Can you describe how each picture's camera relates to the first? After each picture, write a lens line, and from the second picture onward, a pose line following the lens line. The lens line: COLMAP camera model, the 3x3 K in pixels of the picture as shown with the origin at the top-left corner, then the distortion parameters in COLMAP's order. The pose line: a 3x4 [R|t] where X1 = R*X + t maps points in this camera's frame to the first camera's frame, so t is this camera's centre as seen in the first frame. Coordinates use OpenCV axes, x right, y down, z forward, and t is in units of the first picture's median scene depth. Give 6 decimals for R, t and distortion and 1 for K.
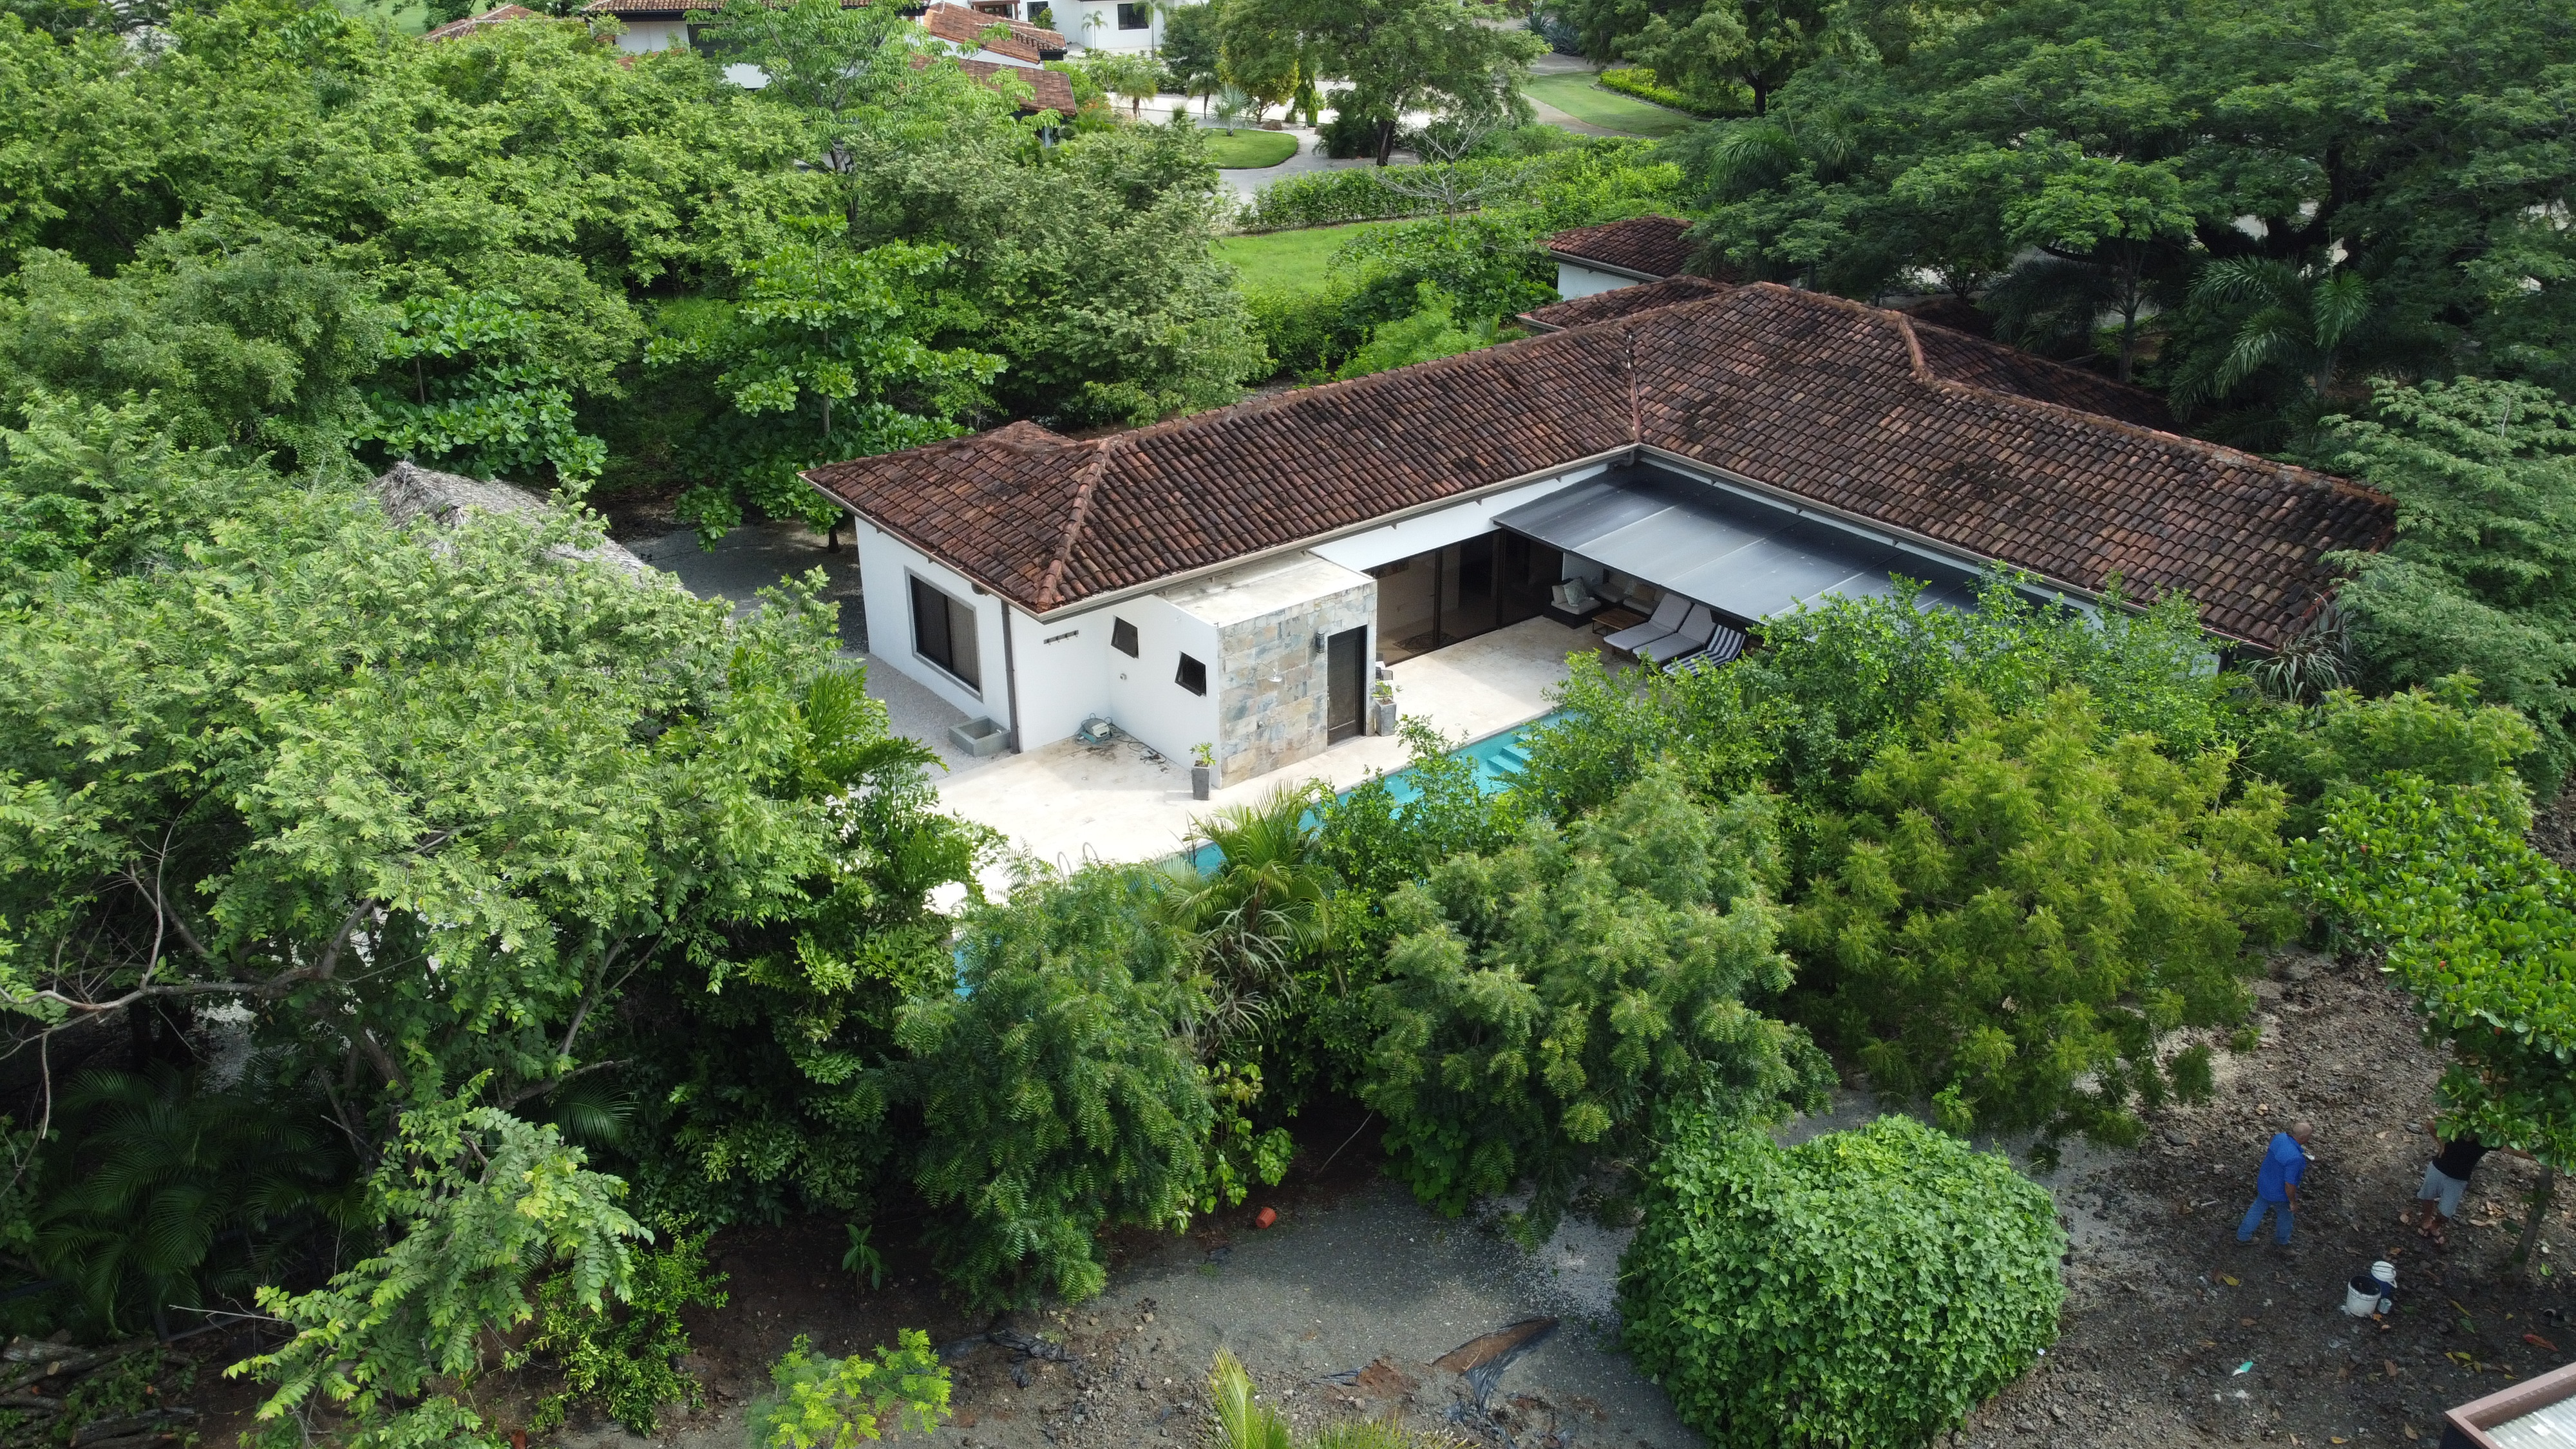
lens RADIAL K [[1942.5, 0, 1291.7], [0, 1942.5, 711.4], [0, 0, 1]] dist [0.008206, -0.004904]
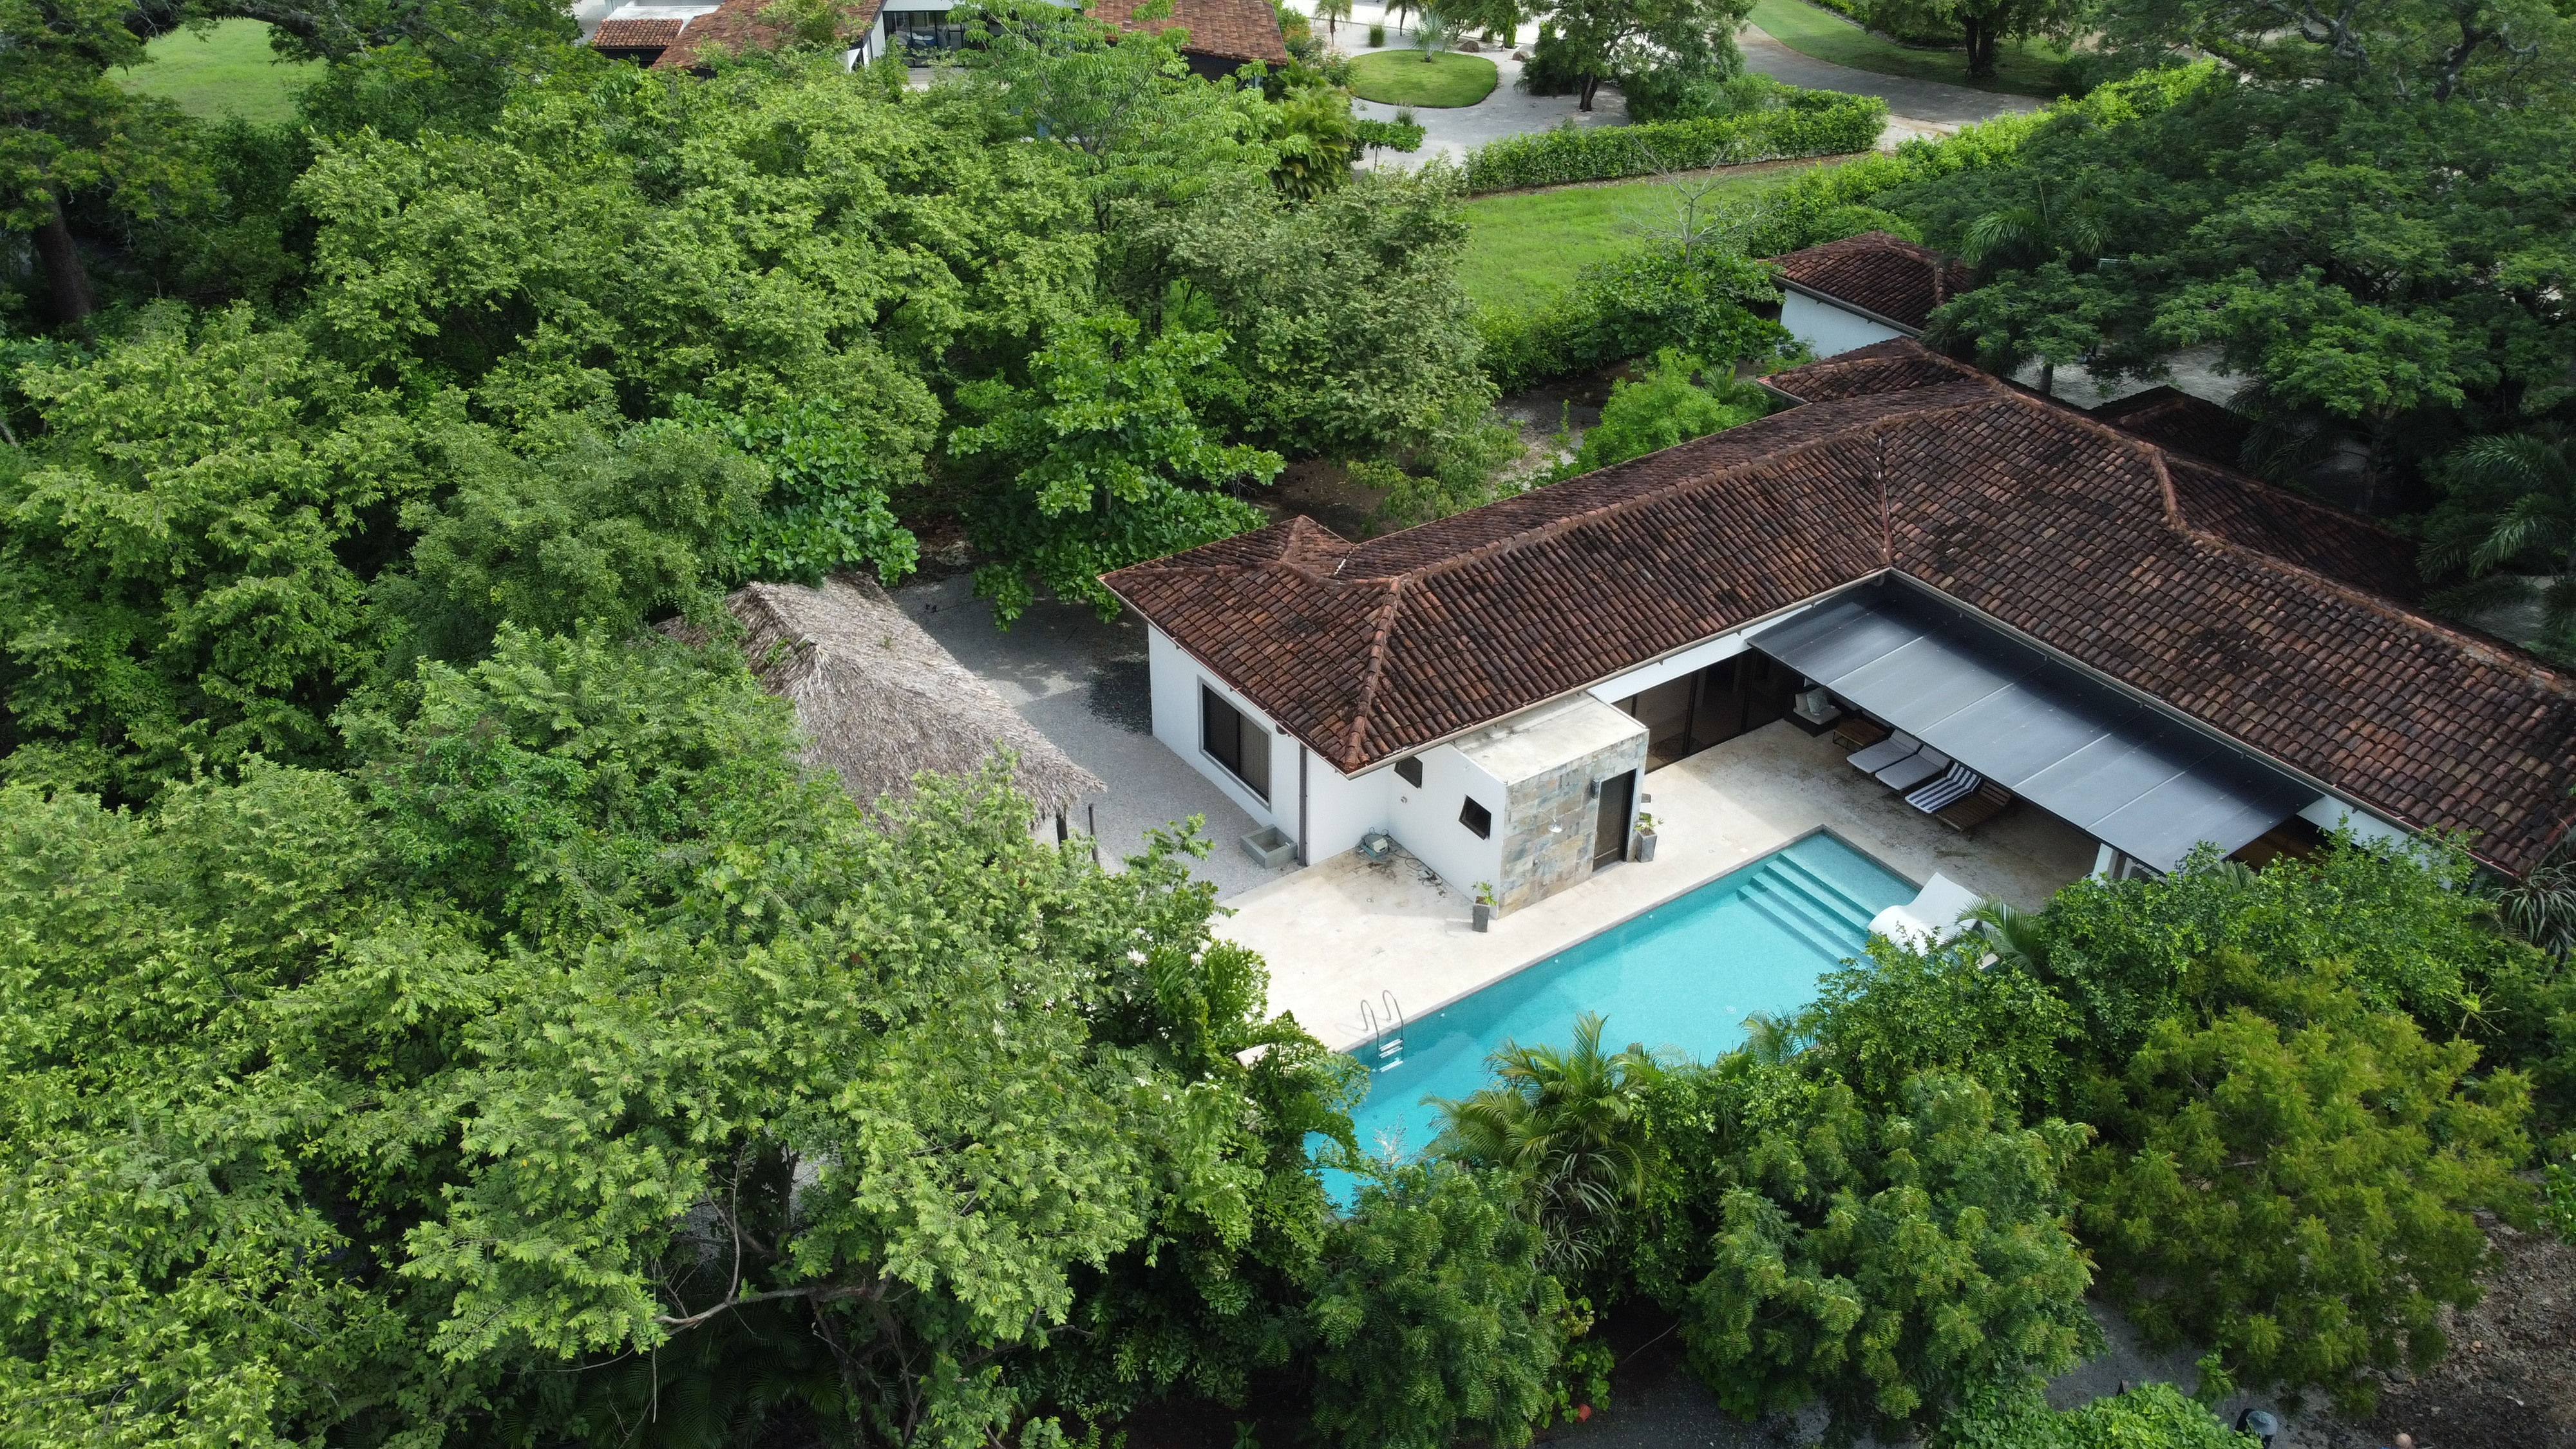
lens RADIAL K [[1942.5, 0, 1295.4], [0, 1942.5, 709.3], [0, 0, 1]] dist [0.008206, -0.004904]
pose [[0.998081, 0.040489, -0.046860, -0.096694], [-0.035074, 0.993189, 0.111111, -0.182268], [0.051039, -0.109254, 0.992703, -0.069027]]
